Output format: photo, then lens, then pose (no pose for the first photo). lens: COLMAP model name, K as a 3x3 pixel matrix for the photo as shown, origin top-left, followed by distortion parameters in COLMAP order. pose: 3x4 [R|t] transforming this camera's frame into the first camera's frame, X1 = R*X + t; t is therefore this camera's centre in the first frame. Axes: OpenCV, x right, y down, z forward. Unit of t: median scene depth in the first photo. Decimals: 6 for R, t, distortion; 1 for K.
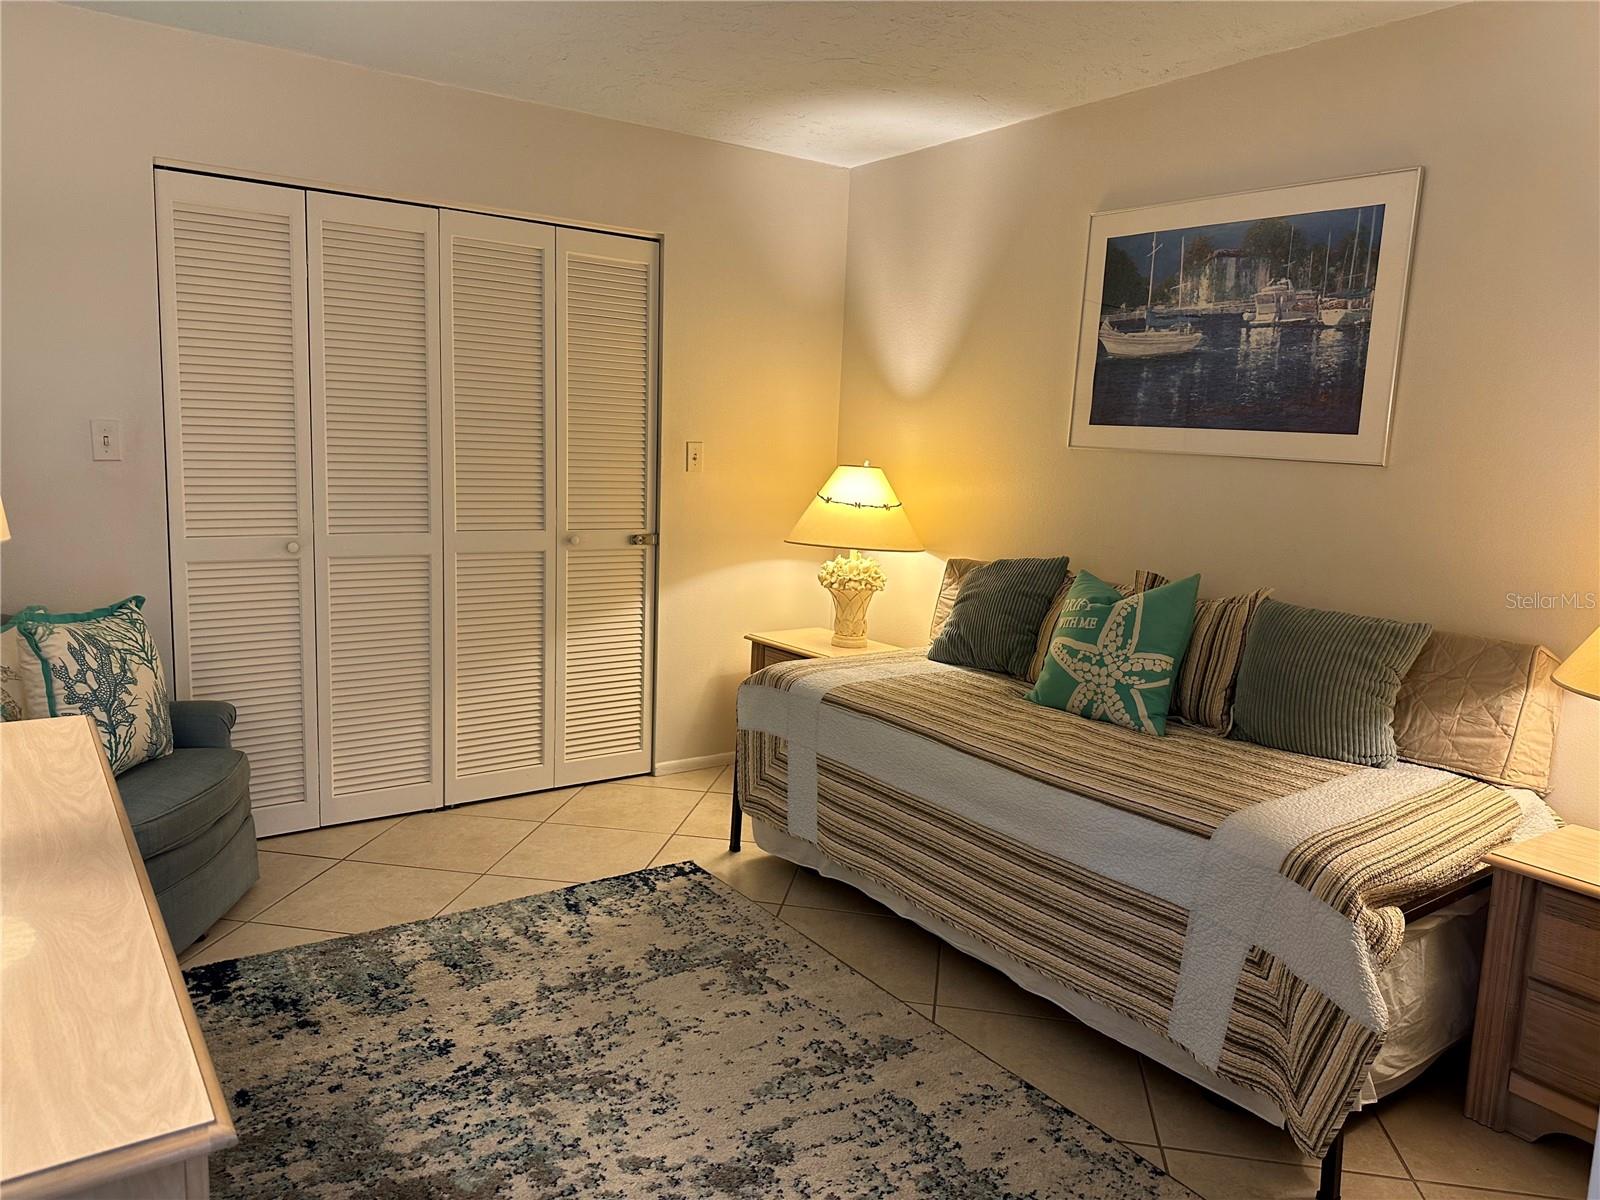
lens RADIAL K [[1090.9, 0, 791.7], [0, 1090.9, 614.5], [0, 0, 1]] dist [0.046151, -0.065191]
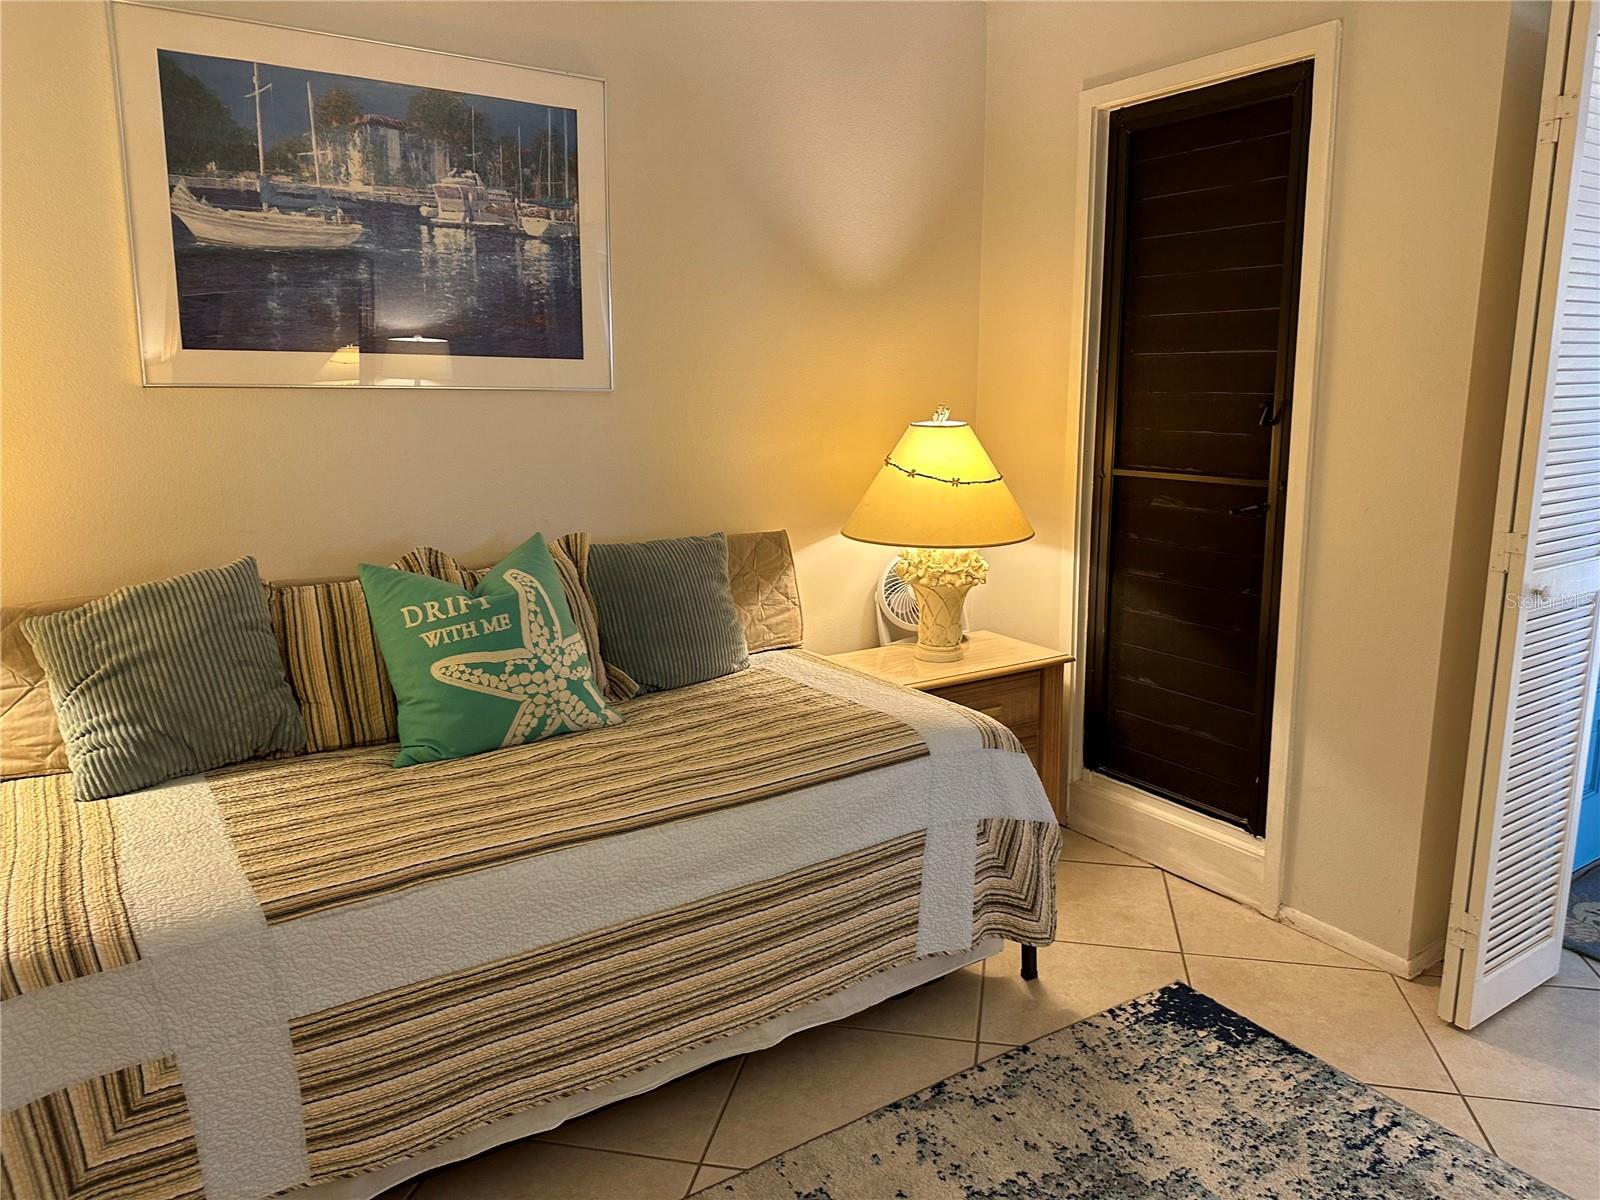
lens RADIAL K [[1090.9, 0, 791.7], [0, 1090.9, 614.5], [0, 0, 1]] dist [0.046151, -0.065191]
pose [[0.050519, -0.248747, 0.967250, -0.431950], [0.176284, 0.955501, 0.236518, -0.137967], [-0.983042, 0.158562, 0.092122, 0.736798]]
